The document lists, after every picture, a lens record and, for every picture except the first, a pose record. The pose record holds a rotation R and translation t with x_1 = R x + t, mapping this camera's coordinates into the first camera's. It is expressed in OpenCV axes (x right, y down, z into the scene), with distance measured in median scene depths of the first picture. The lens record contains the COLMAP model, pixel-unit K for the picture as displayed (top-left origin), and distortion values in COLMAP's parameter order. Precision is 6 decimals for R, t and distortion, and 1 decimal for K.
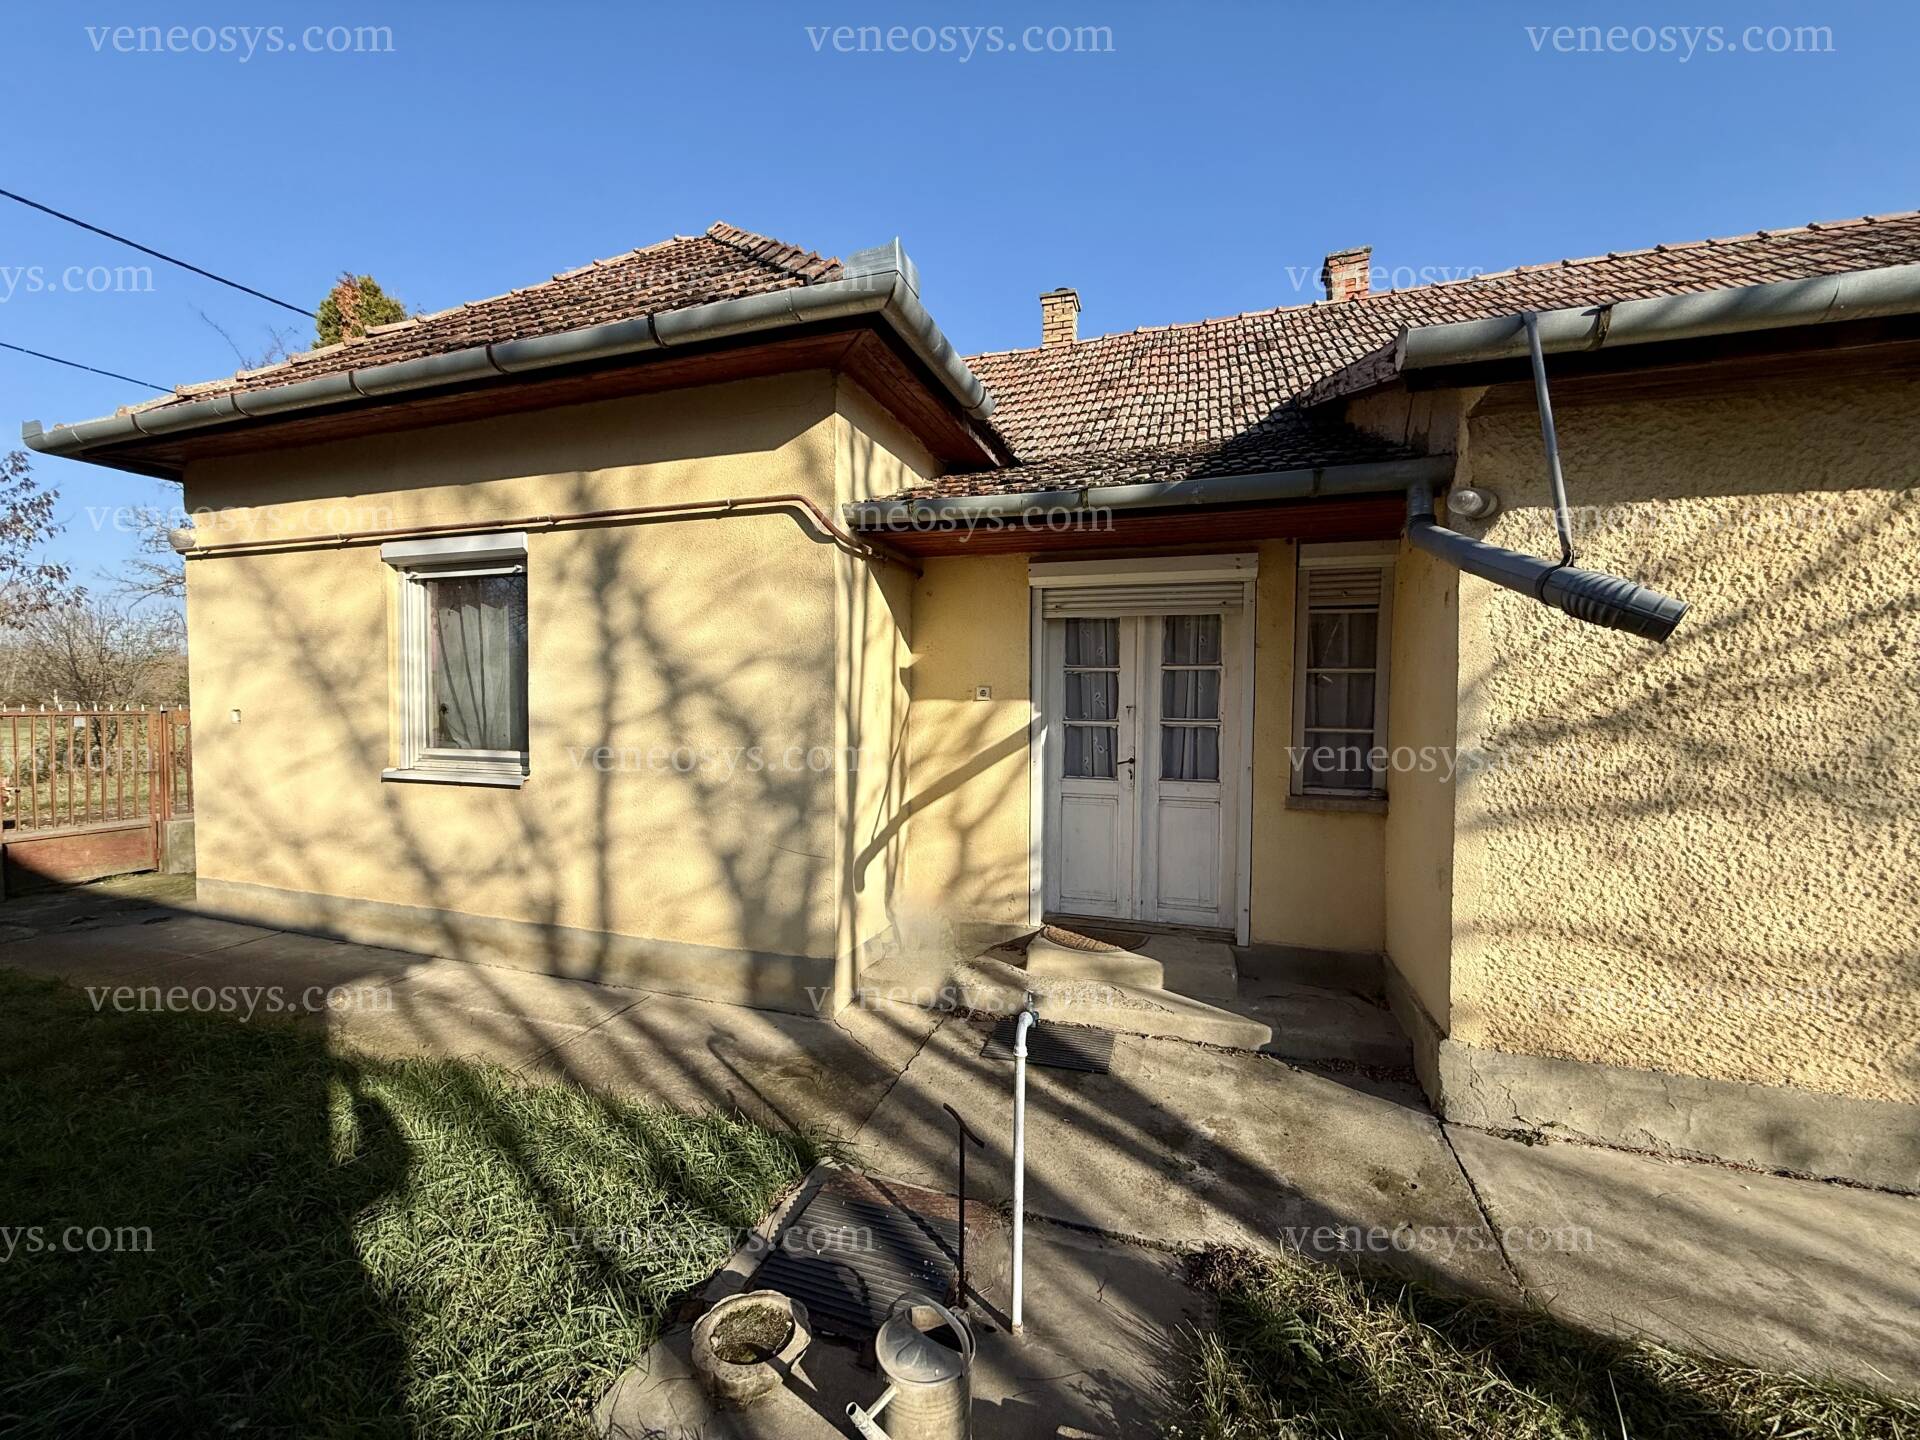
lens RADIAL K [[766.8, 0, 956.7], [0, 766.8, 729.0], [0, 0, 1]] dist [0.001852, 0.000072]
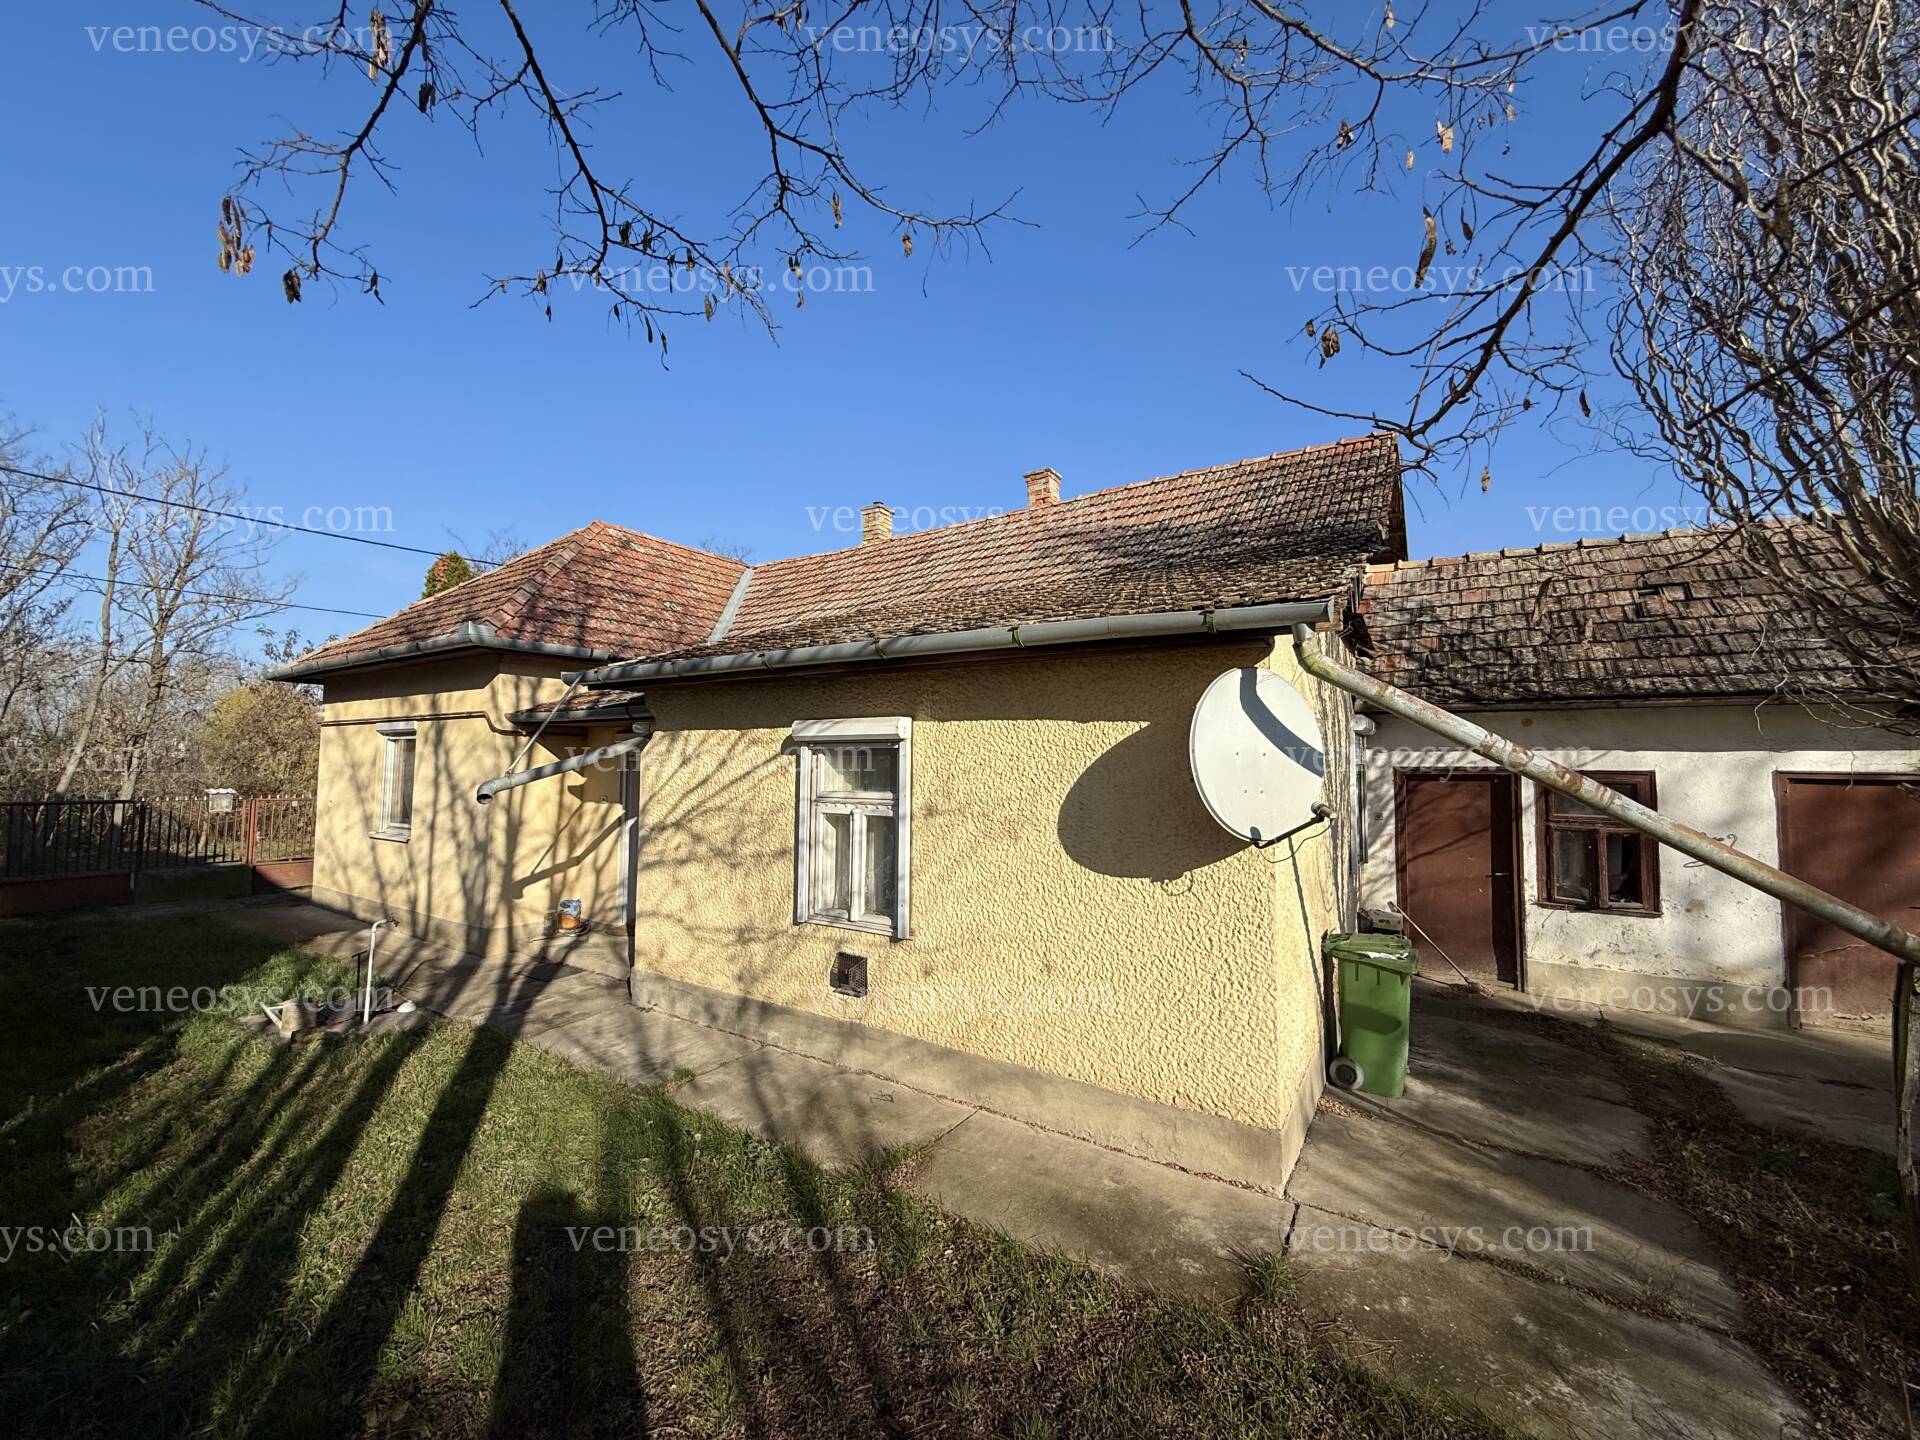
lens RADIAL K [[766.8, 0, 961.3], [0, 766.8, 719.8], [0, 0, 1]] dist [0.001852, 0.000072]
pose [[0.966403, -0.011375, -0.256780, 1.458940], [-0.016179, 0.994347, -0.104940, -0.059053], [0.256522, 0.105569, 0.960756, -0.664860]]
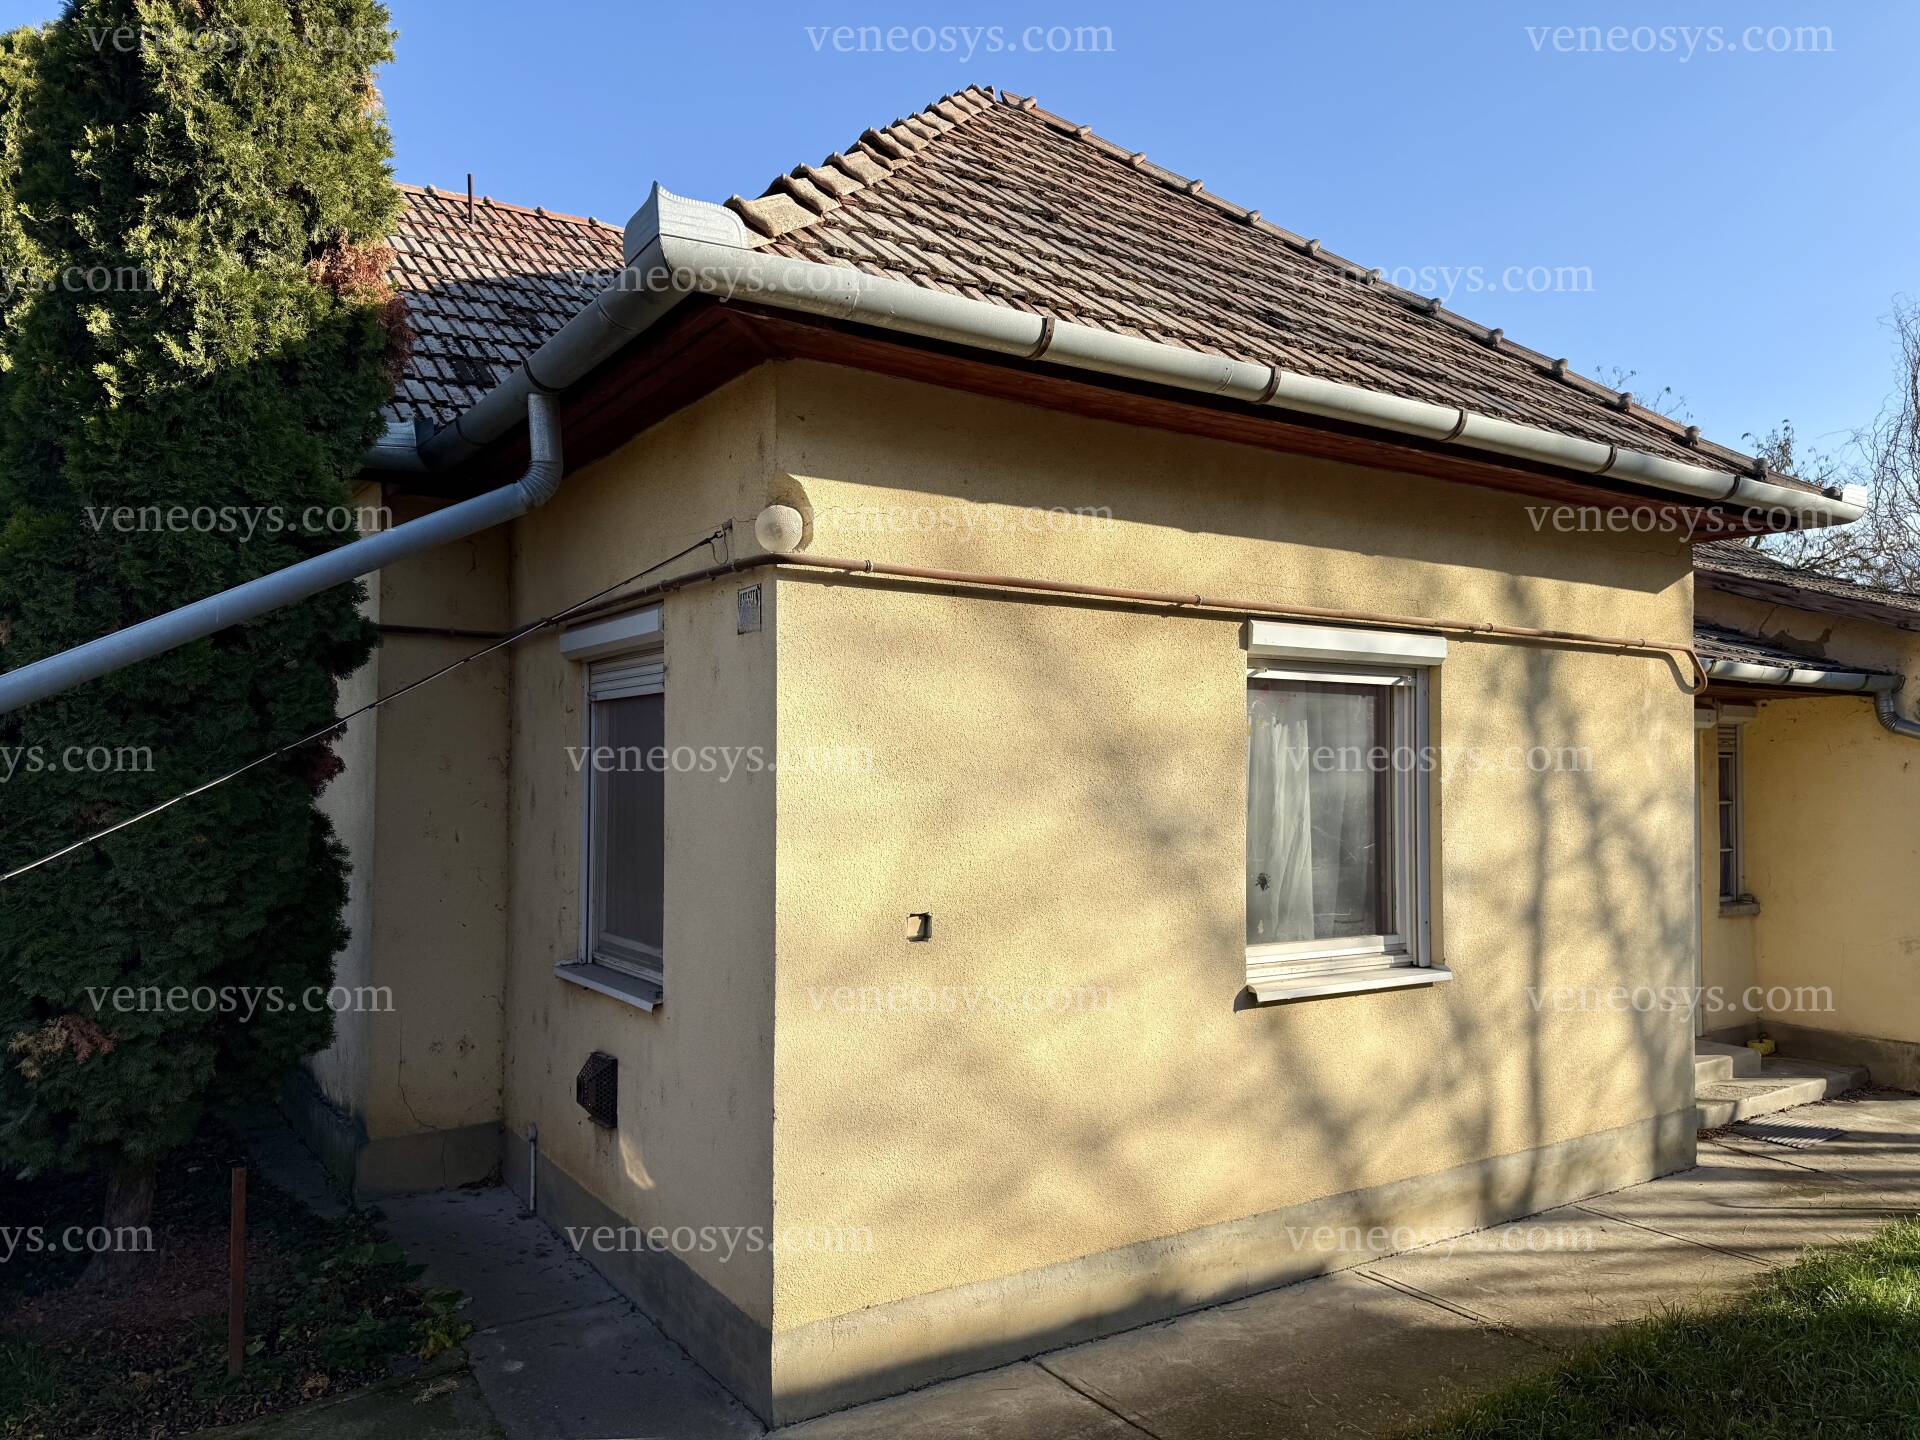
lens RADIAL K [[1341.6, 0, 954.6], [0, 1341.6, 716.0], [0, 0, 1]] dist [0.069073, -0.045198]
pose [[0.613965, 0.042472, 0.788190, -1.985728], [0.049510, 0.994513, -0.092156, -0.071554], [-0.787779, 0.095604, 0.608494, 0.580601]]
